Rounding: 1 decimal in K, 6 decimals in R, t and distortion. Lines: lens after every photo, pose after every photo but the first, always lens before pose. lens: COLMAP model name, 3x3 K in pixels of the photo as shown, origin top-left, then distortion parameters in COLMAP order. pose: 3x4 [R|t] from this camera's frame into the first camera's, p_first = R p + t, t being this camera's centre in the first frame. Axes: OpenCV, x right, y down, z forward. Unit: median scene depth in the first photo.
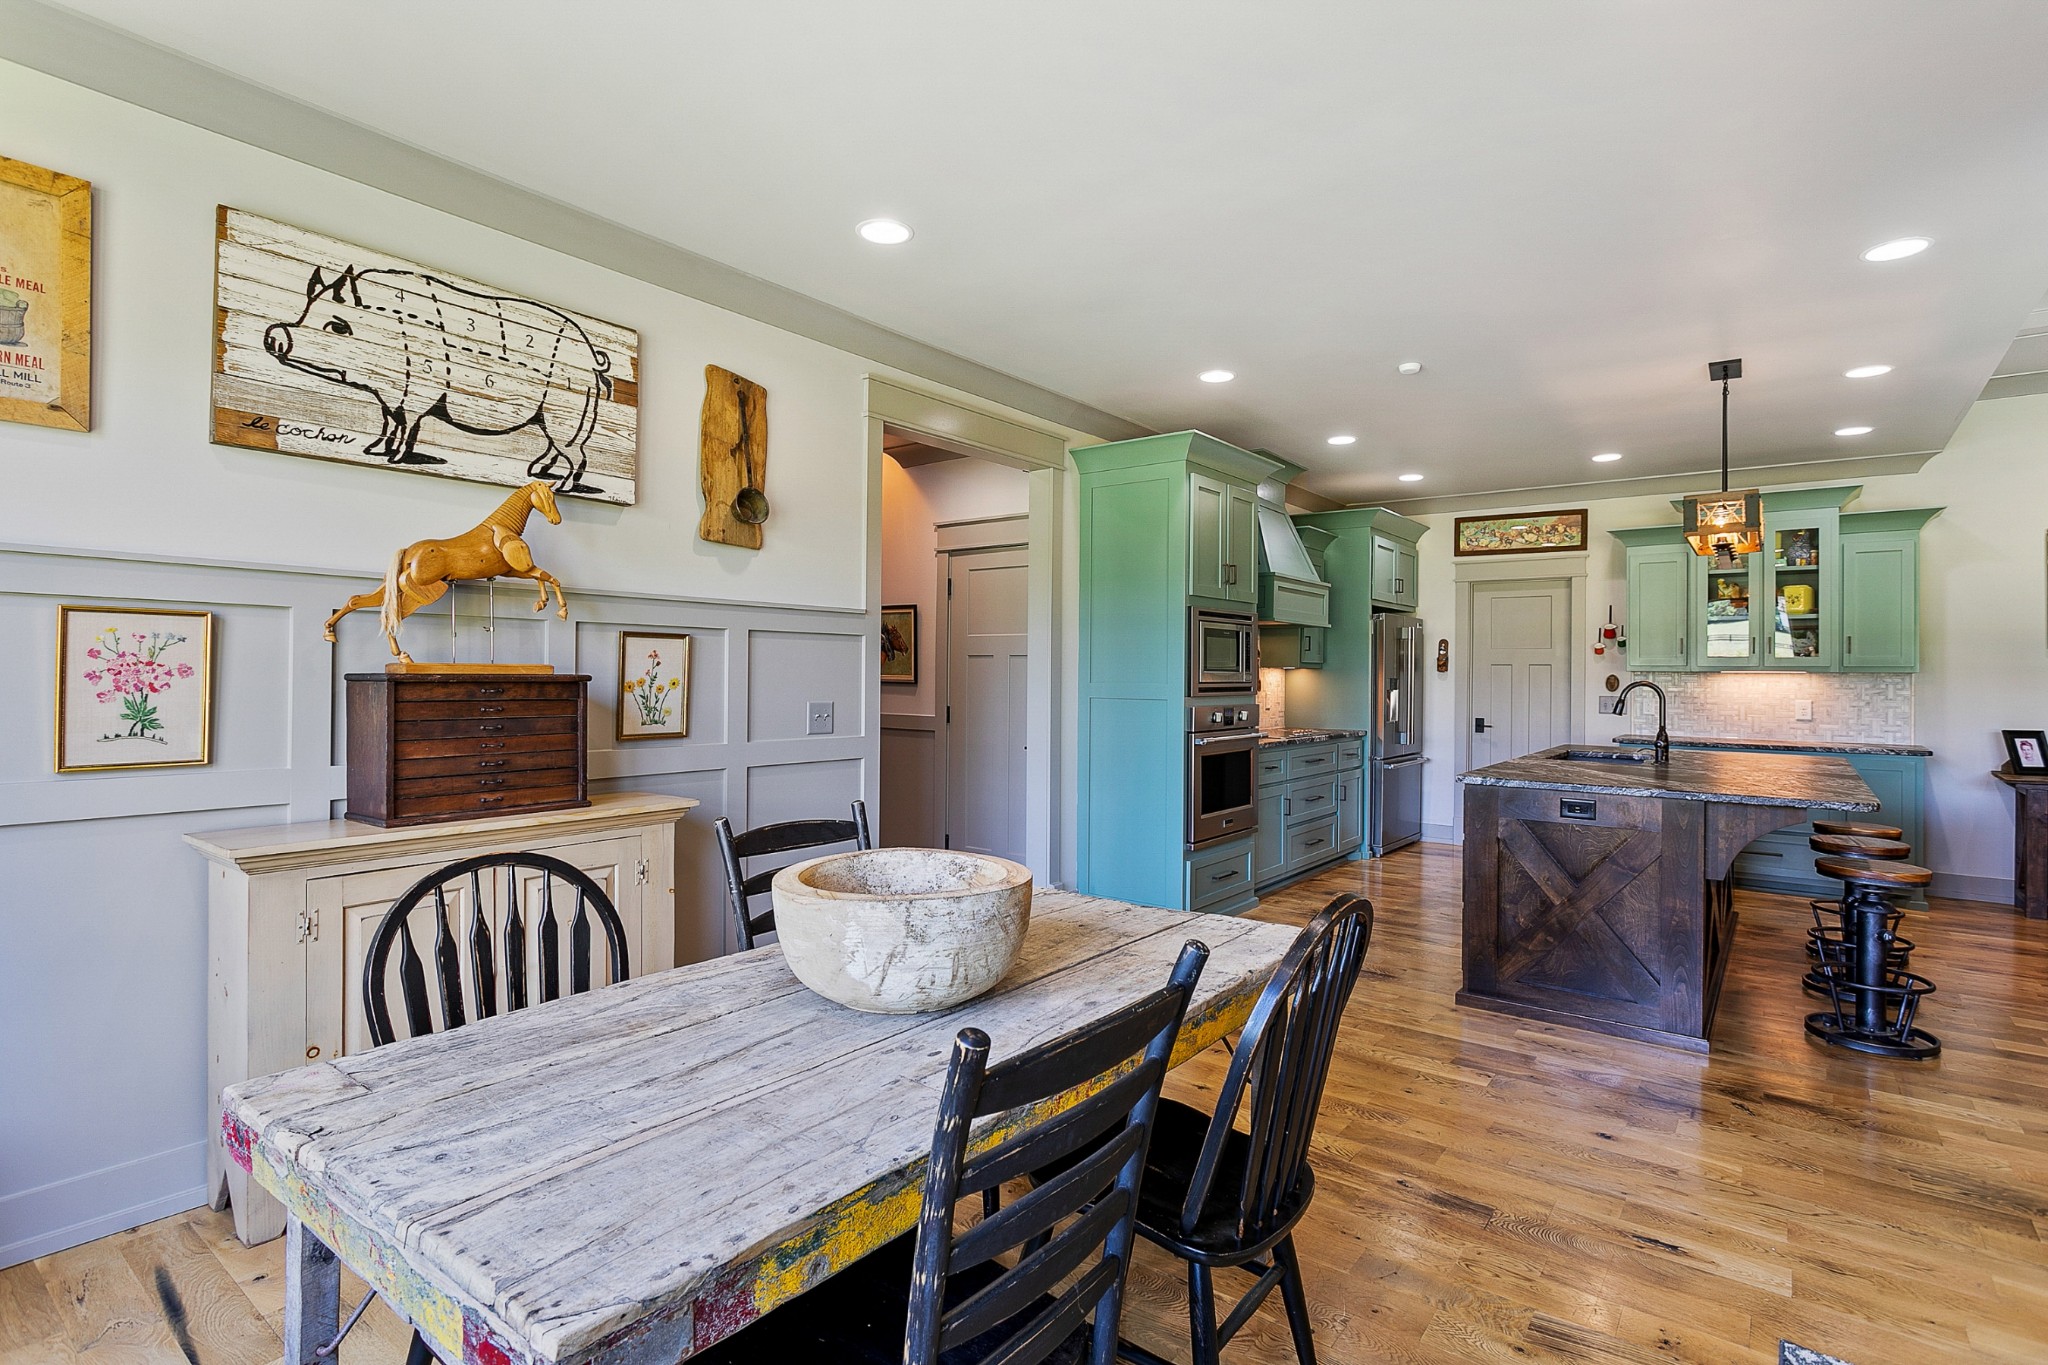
lens RADIAL K [[997.0, 0, 1030.1], [0, 997.0, 660.8], [0, 0, 1]] dist [0.001207, 0.001609]
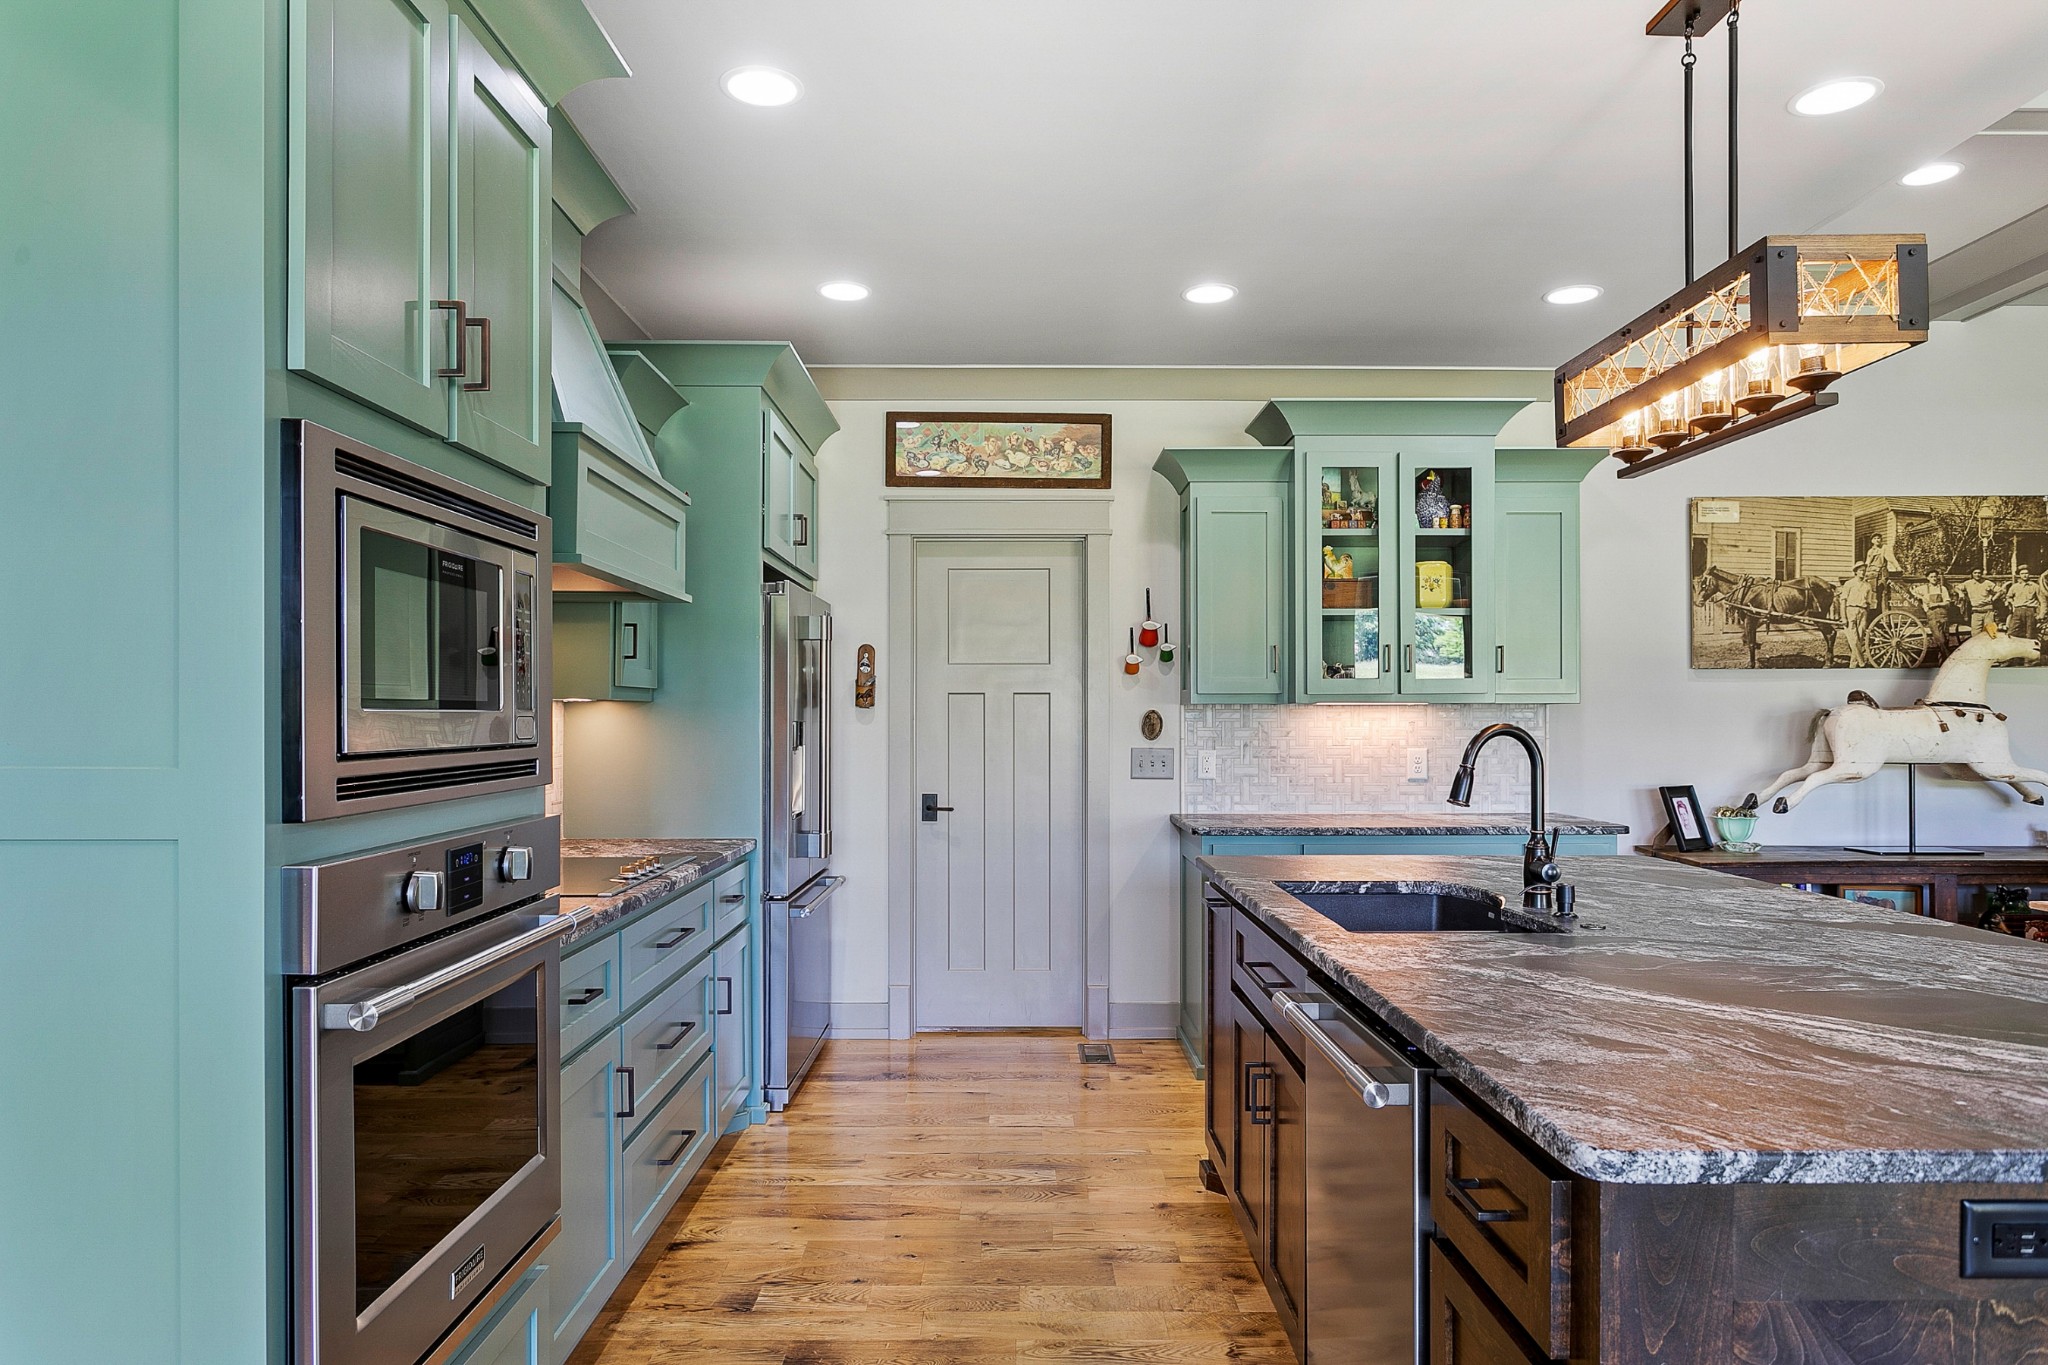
lens RADIAL K [[1278.4, 0, 1030.0], [0, 1278.4, 711.1], [0, 0, 1]] dist [0.001148, 0.000959]
pose [[0.786035, -0.008703, 0.618121, 0.105946], [0.001760, 0.999928, 0.011841, 0.007664], [-0.618180, -0.008220, 0.785994, 0.632506]]
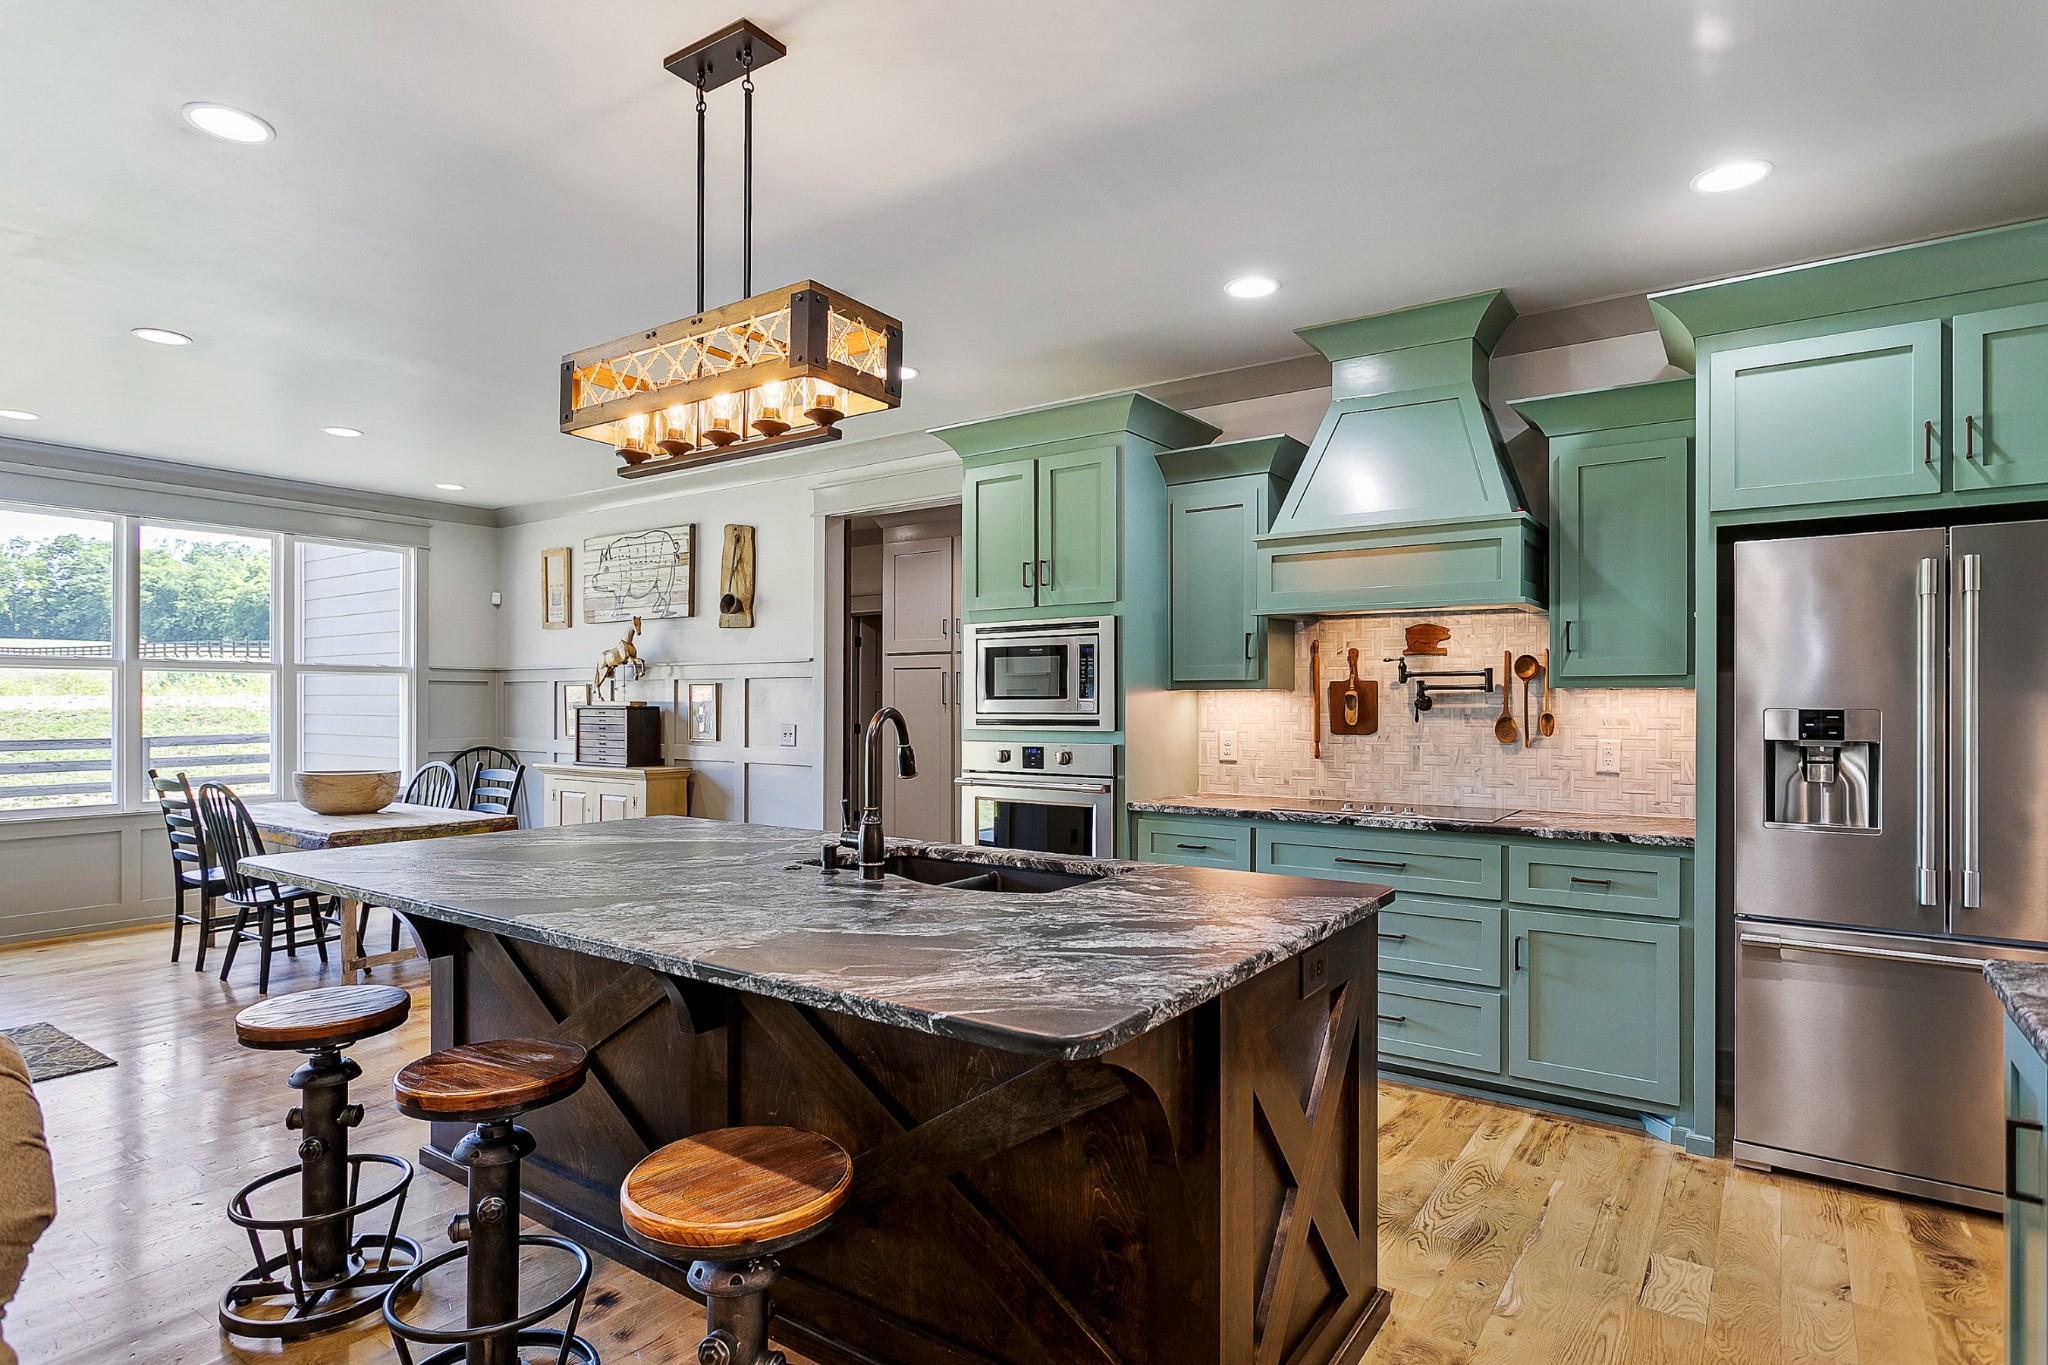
lens RADIAL K [[1080.3, 0, 1012.6], [0, 1080.3, 701.9], [0, 0, 1]] dist [-0.001297, 0.001120]
pose [[0.042996, -0.017199, -0.998927, 1.033727], [0.005251, 0.999842, -0.016989, 0.026856], [0.999061, -0.004514, 0.043079, 0.942558]]
